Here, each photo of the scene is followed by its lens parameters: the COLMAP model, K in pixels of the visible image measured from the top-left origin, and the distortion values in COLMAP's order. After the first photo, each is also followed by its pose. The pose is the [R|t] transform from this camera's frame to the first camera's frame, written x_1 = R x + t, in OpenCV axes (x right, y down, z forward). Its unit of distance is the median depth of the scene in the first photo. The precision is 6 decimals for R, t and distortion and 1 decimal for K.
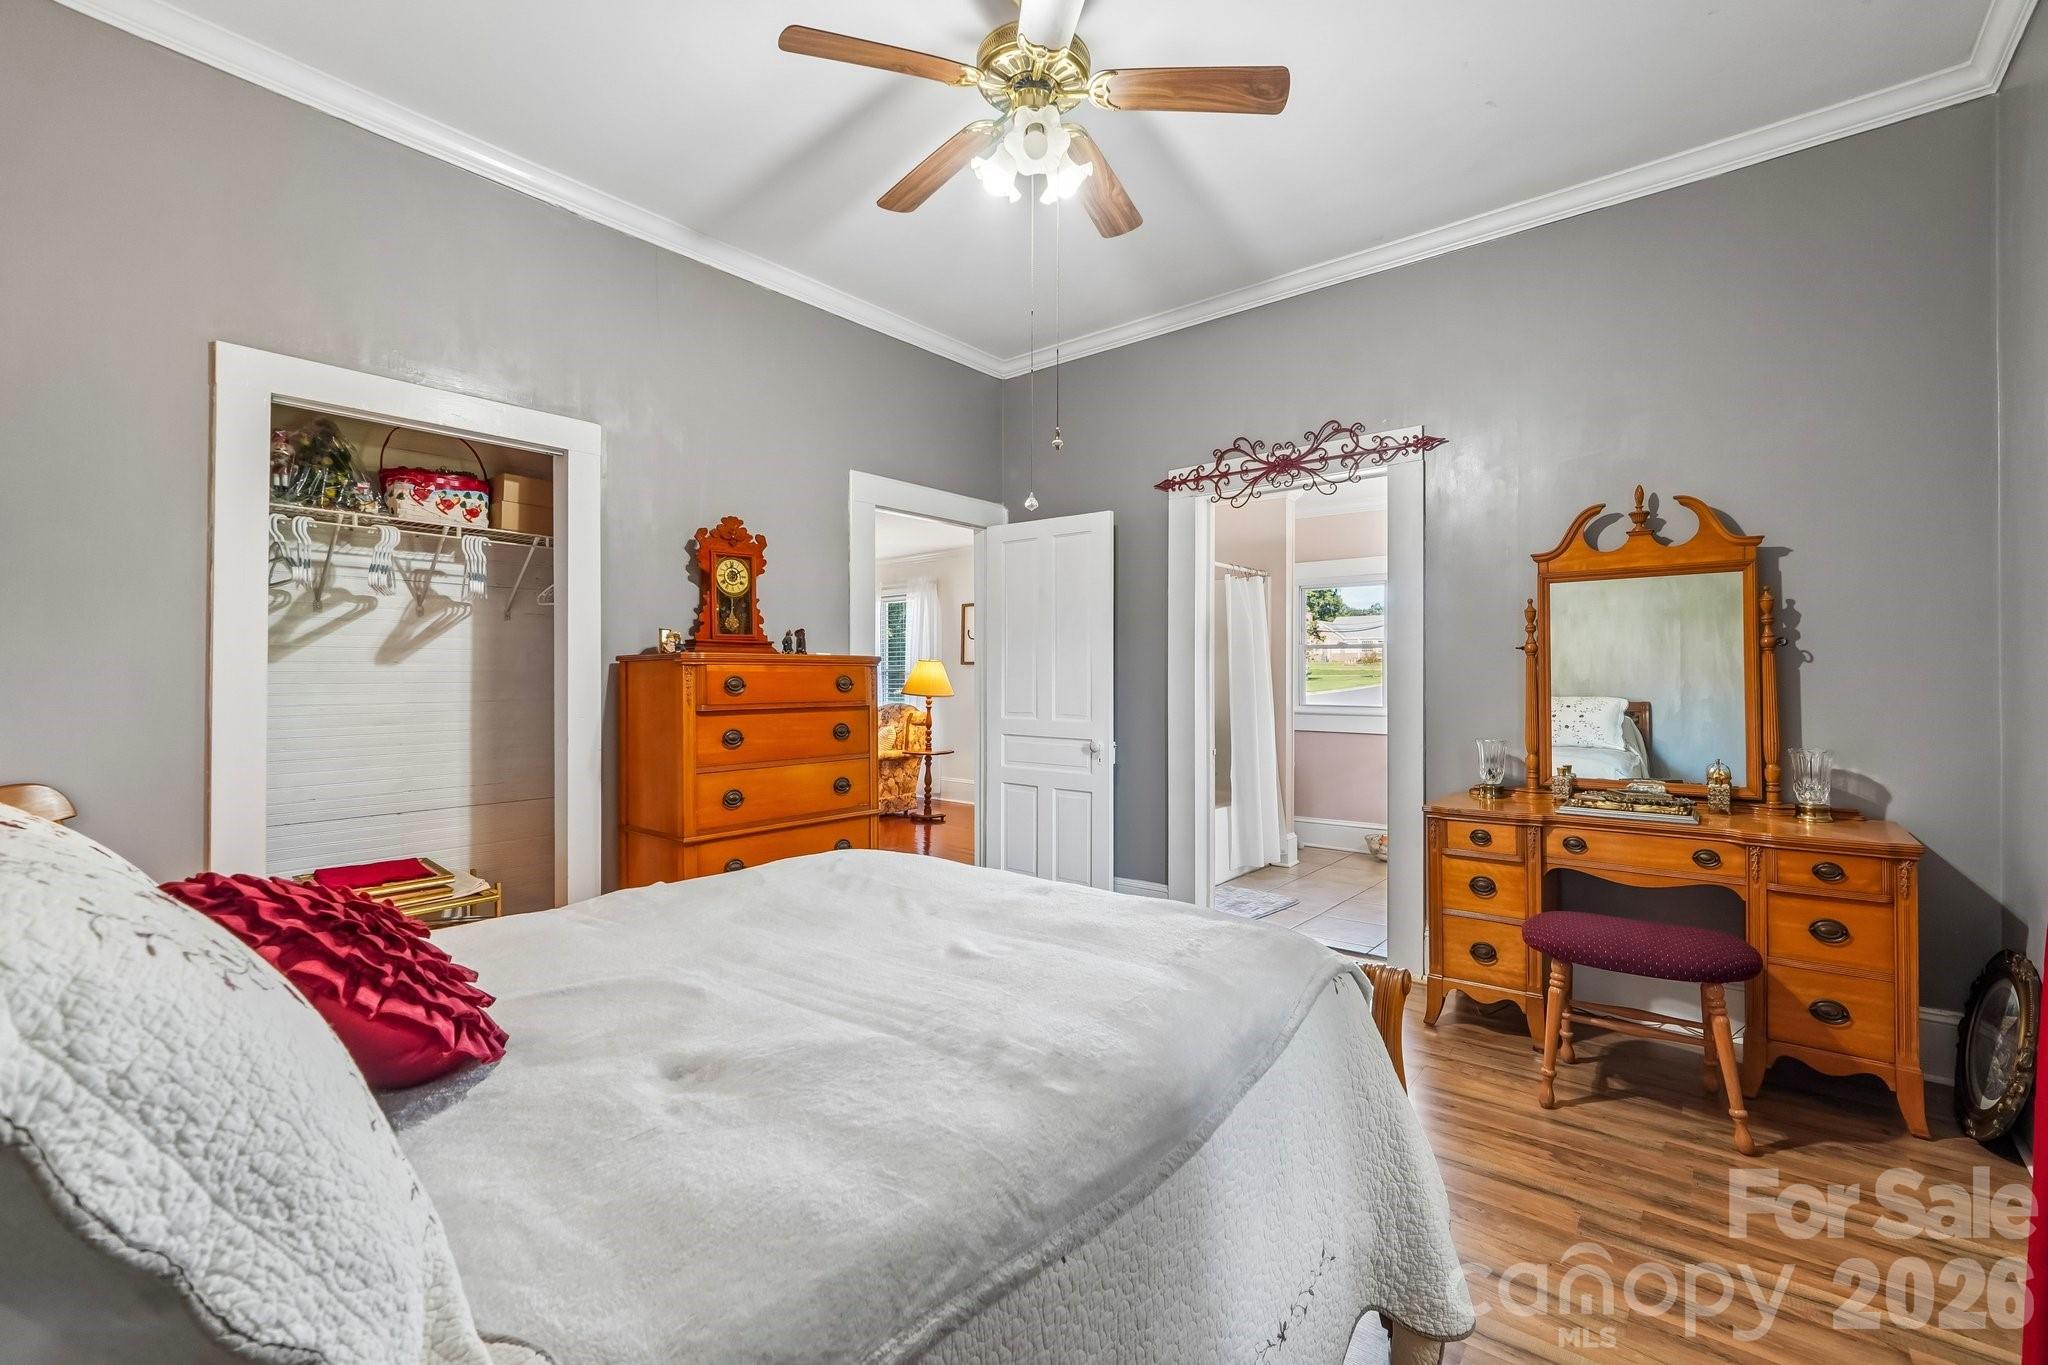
lens RADIAL K [[875.4, 0, 1033.6], [0, 875.4, 672.0], [0, 0, 1]] dist [-0.001336, -0.000048]
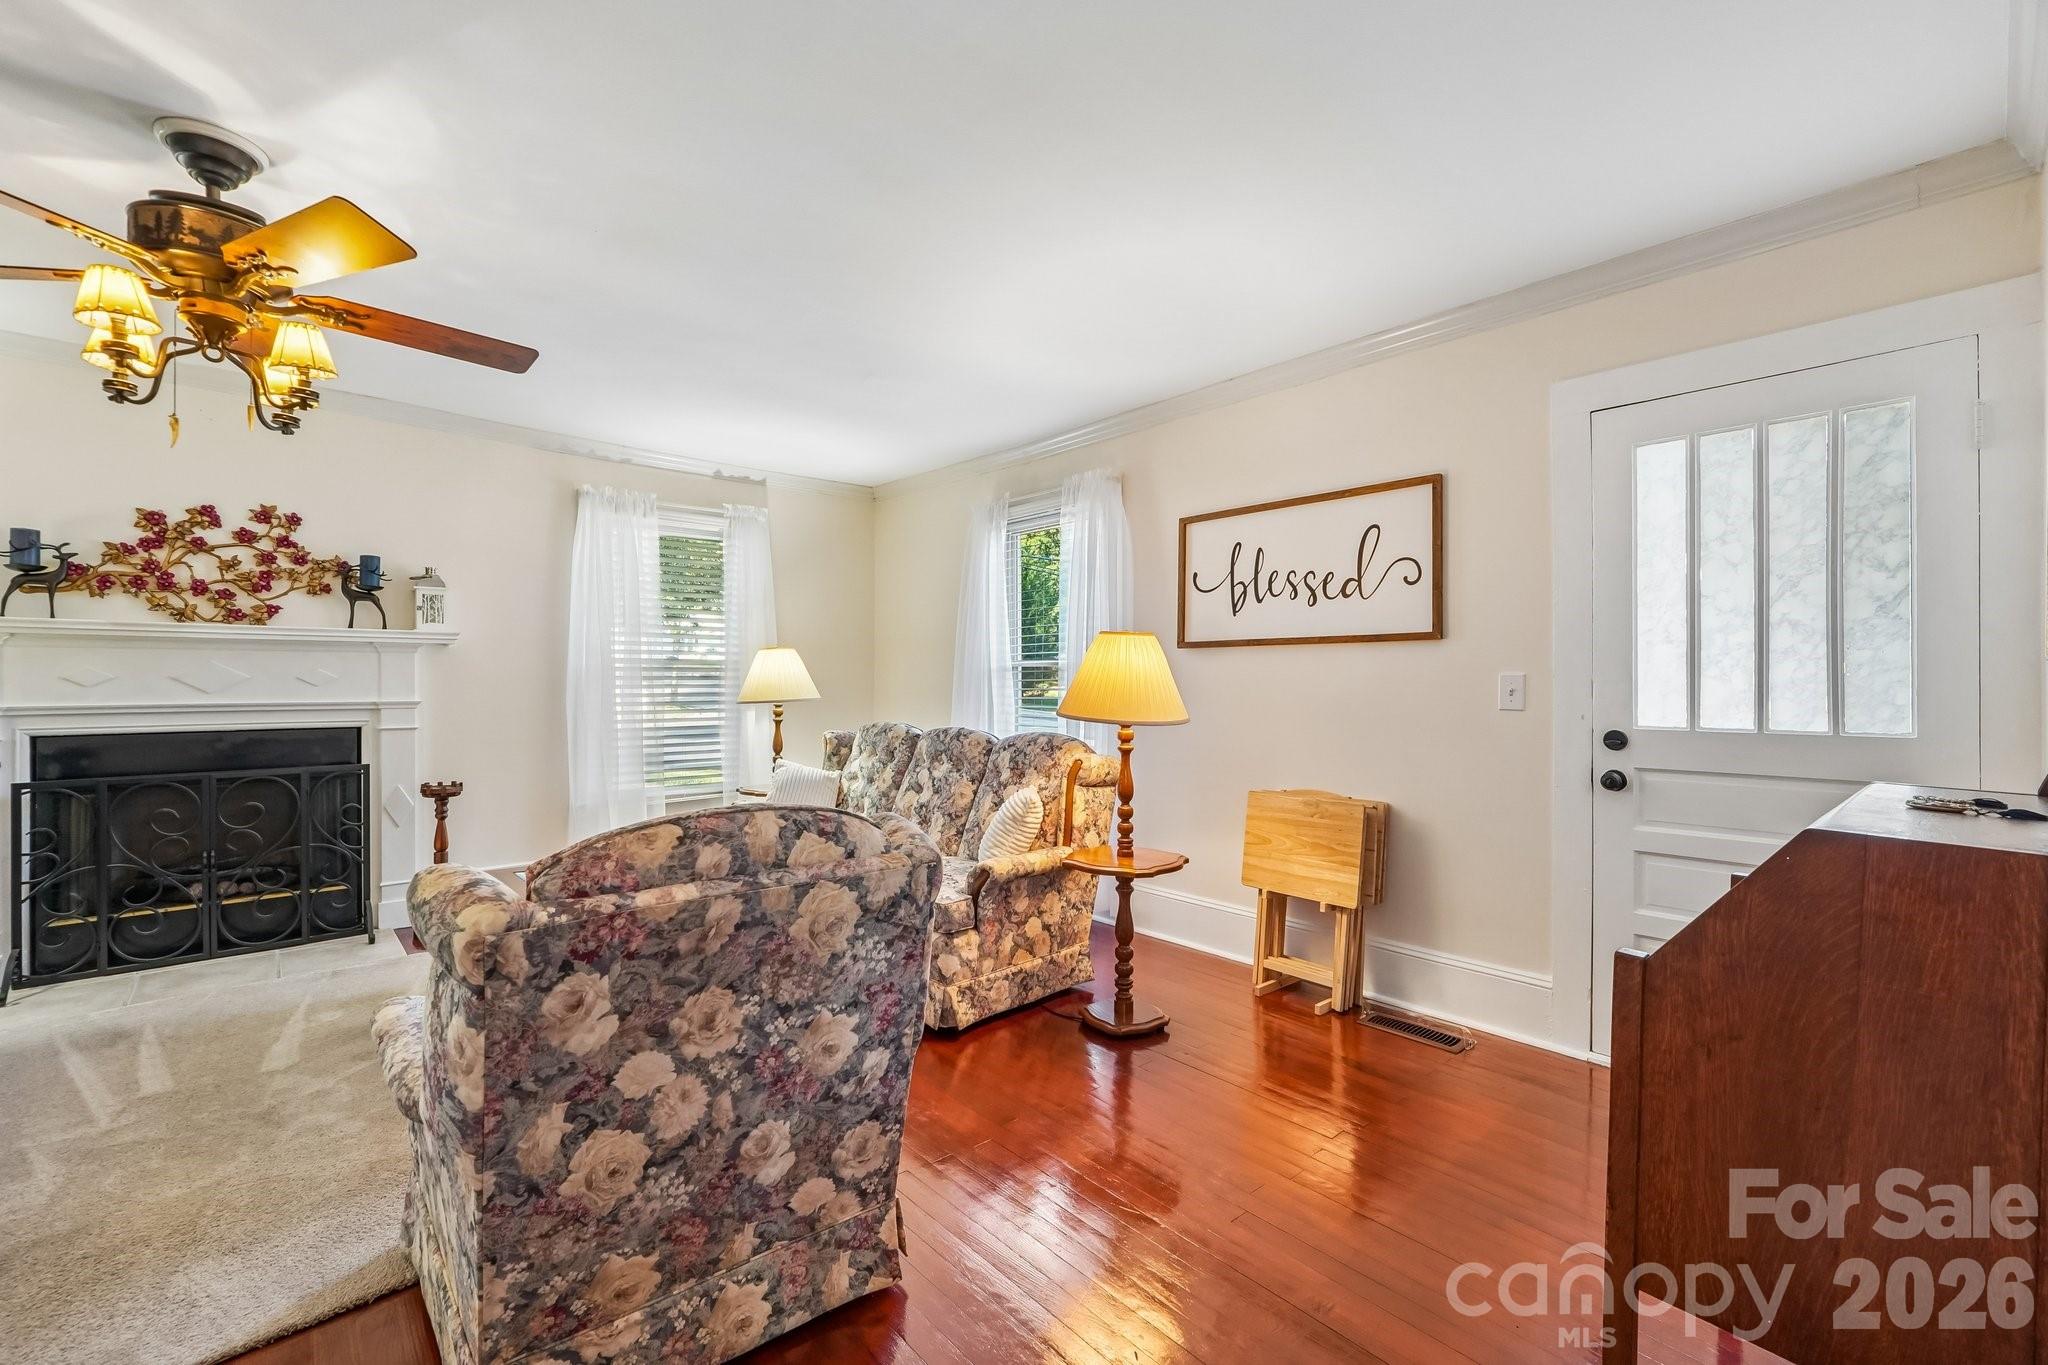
lens RADIAL K [[875.4, 0, 1024.8], [0, 875.4, 686.2], [0, 0, 1]] dist [-0.001336, -0.000048]
pose [[0.986959, -0.002172, -0.160956, -0.099317], [0.003053, 0.999982, 0.005226, 0.009648], [0.160942, -0.005649, 0.986948, 0.591697]]
